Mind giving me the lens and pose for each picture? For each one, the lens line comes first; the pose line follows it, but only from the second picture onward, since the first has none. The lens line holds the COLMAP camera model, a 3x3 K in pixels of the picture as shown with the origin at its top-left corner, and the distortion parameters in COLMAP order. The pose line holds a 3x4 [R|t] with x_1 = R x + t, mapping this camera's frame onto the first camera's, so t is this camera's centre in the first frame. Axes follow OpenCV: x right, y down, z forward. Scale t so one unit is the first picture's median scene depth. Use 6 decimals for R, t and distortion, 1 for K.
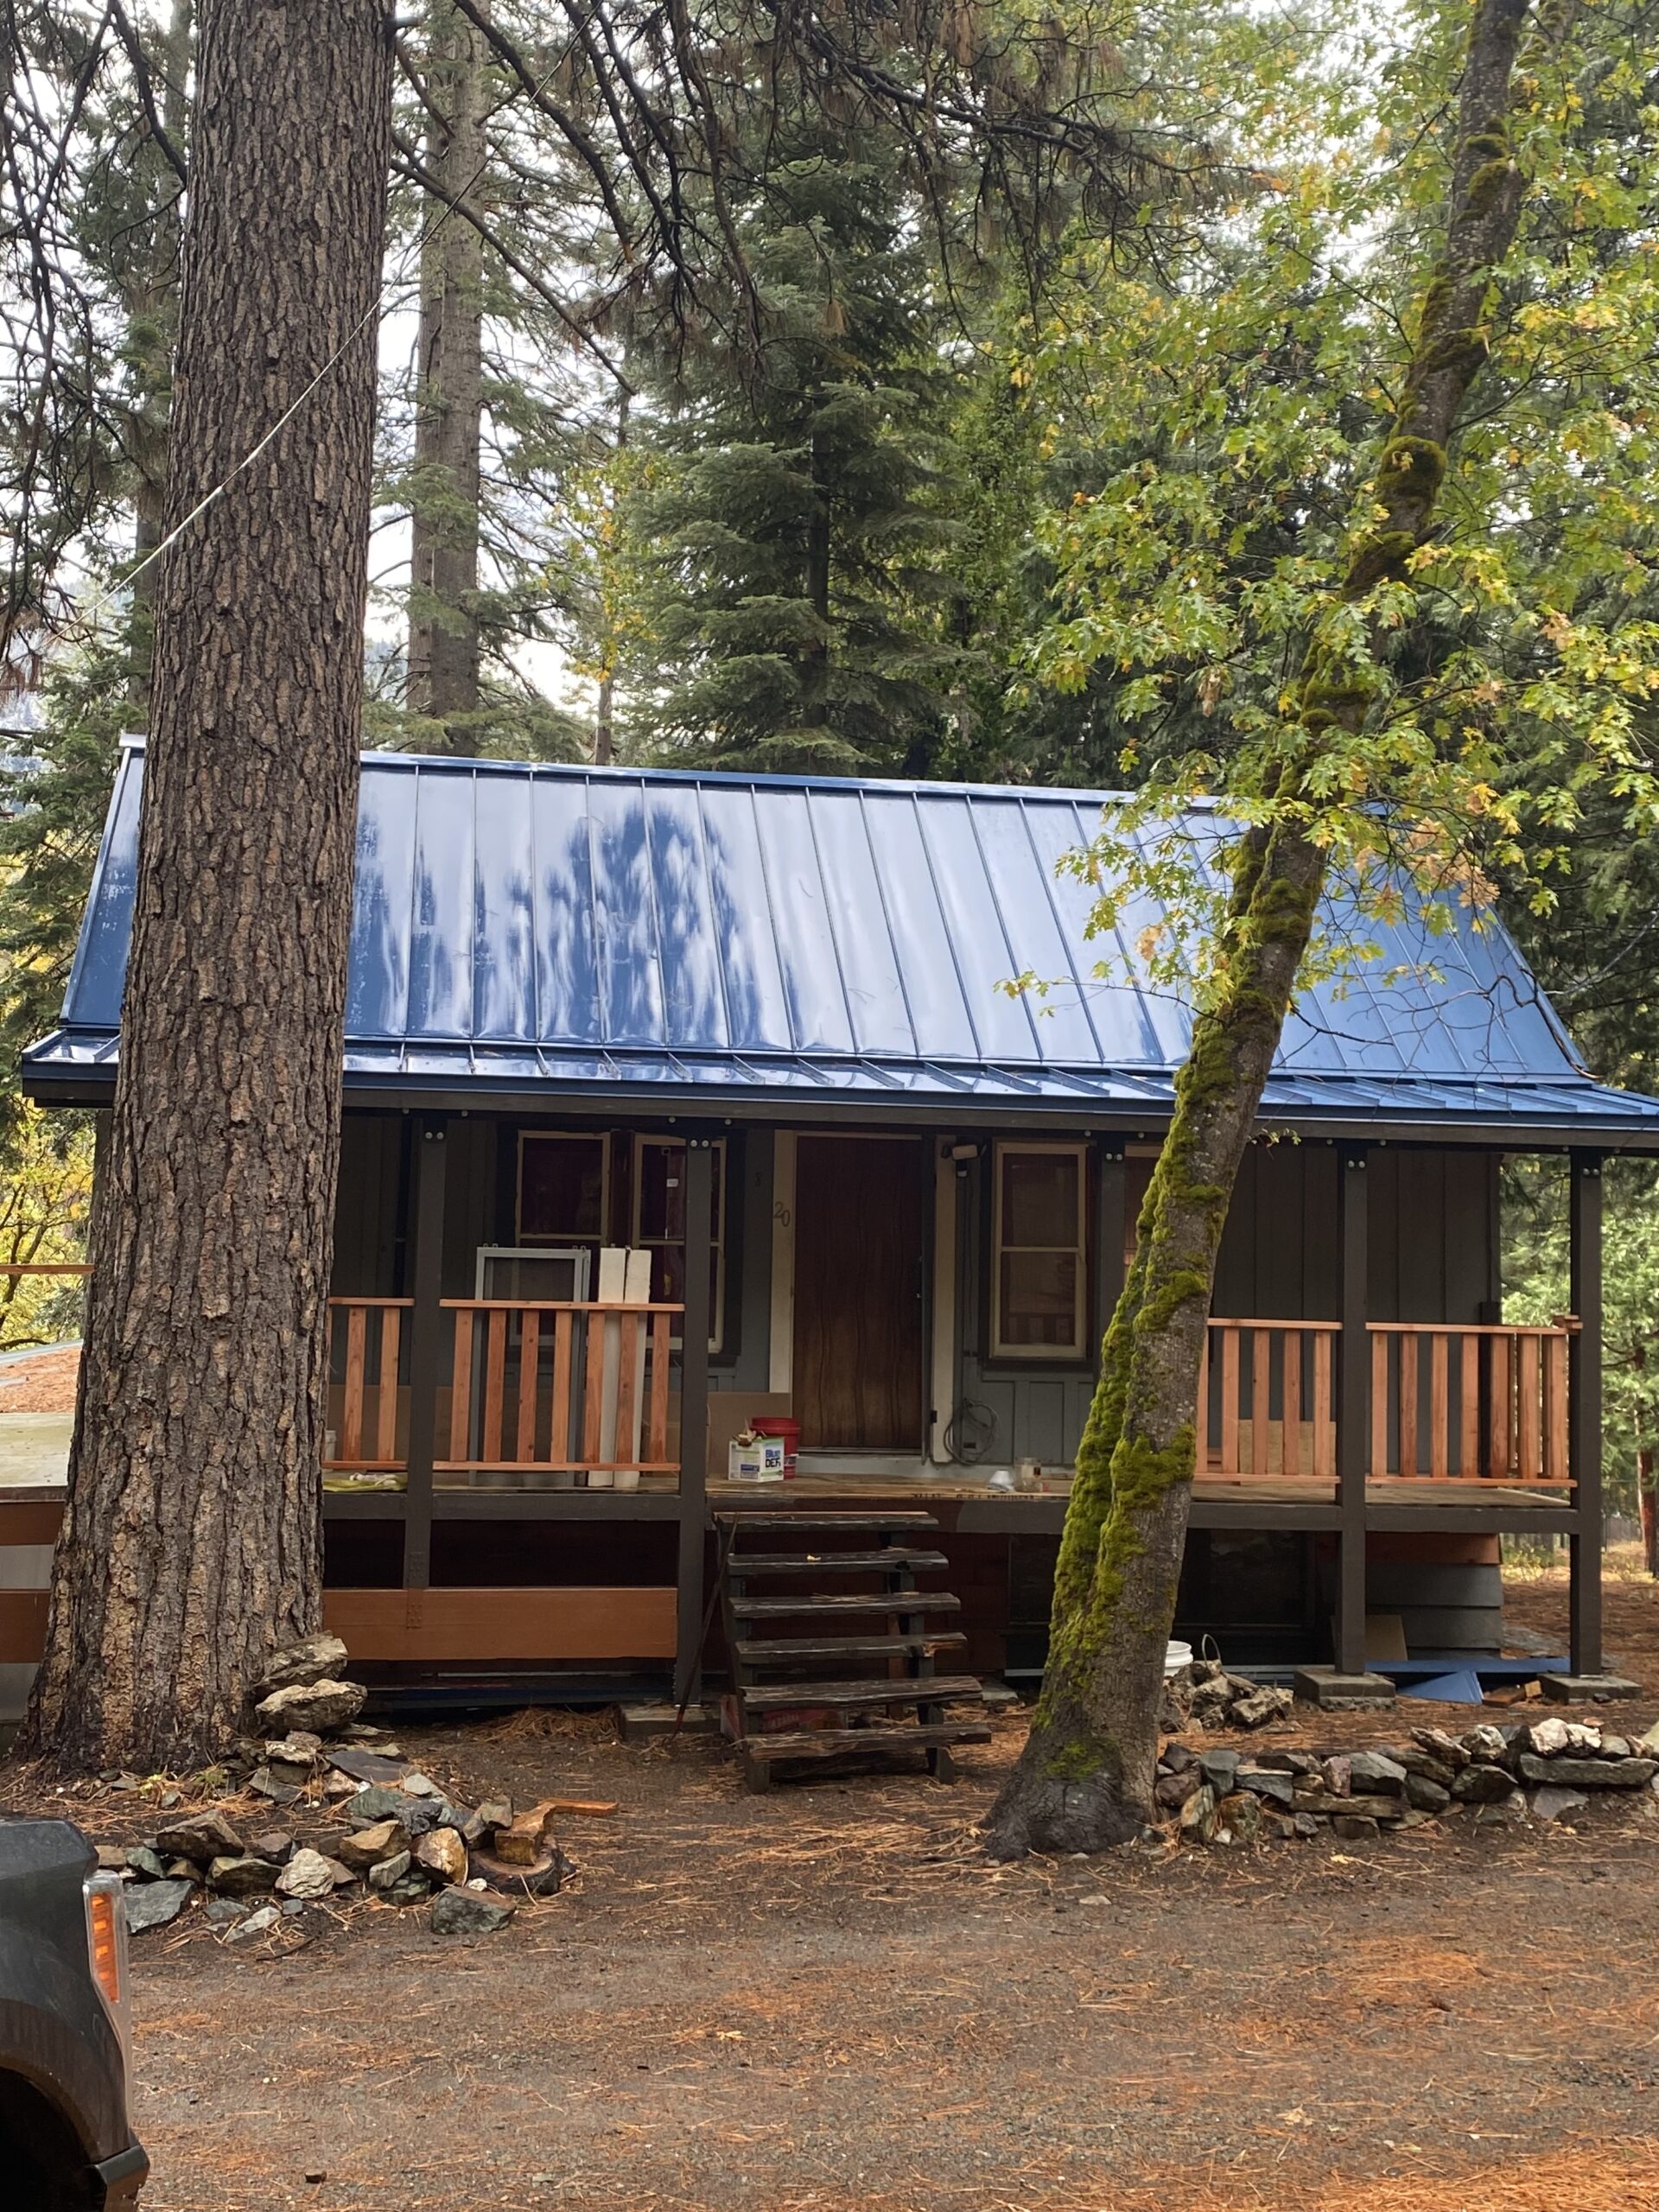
lens RADIAL K [[2497.3, 0, 829.5], [0, 2497.3, 1106.0], [0, 0, 1]] dist [0.127400, -0.560784]
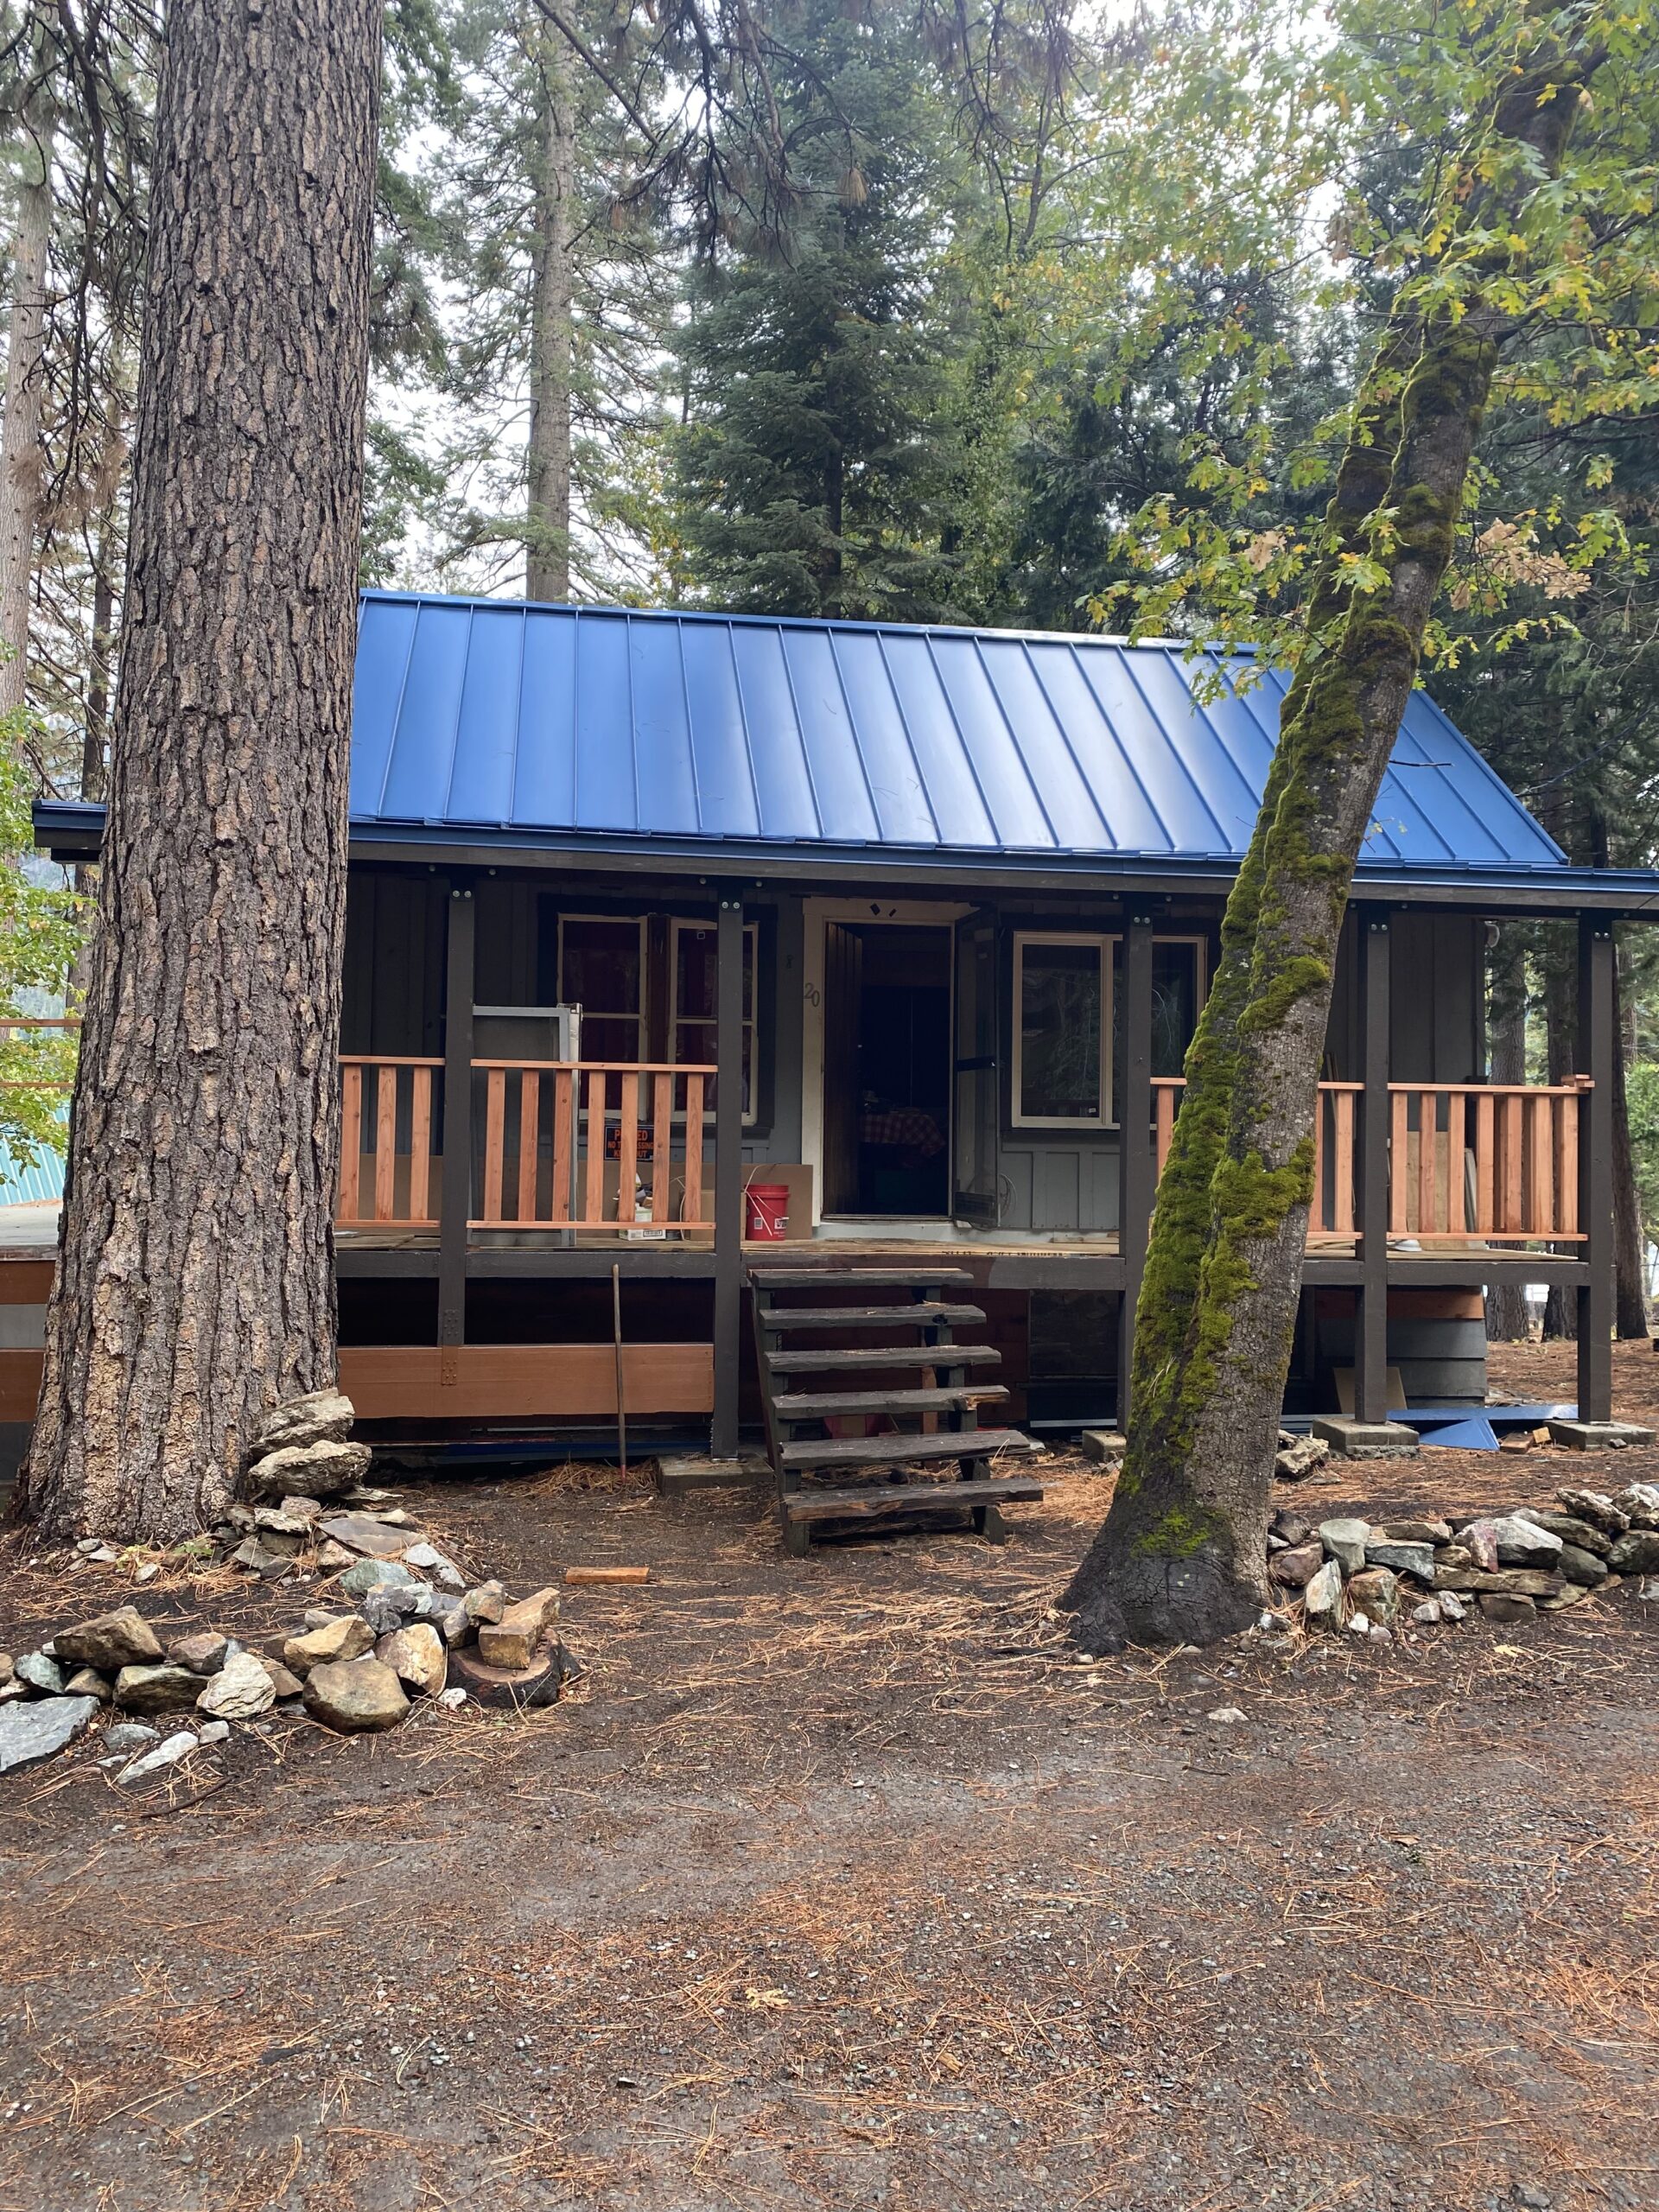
lens RADIAL K [[1848.8, 0, 829.5], [0, 1848.8, 1106.0], [0, 0, 1]] dist [-0.001255, -0.079703]
pose [[0.999954, -0.008095, -0.005126, -0.011470], [0.008362, 0.998472, 0.054615, 0.067842], [0.004676, -0.054655, 0.998494, 0.319506]]
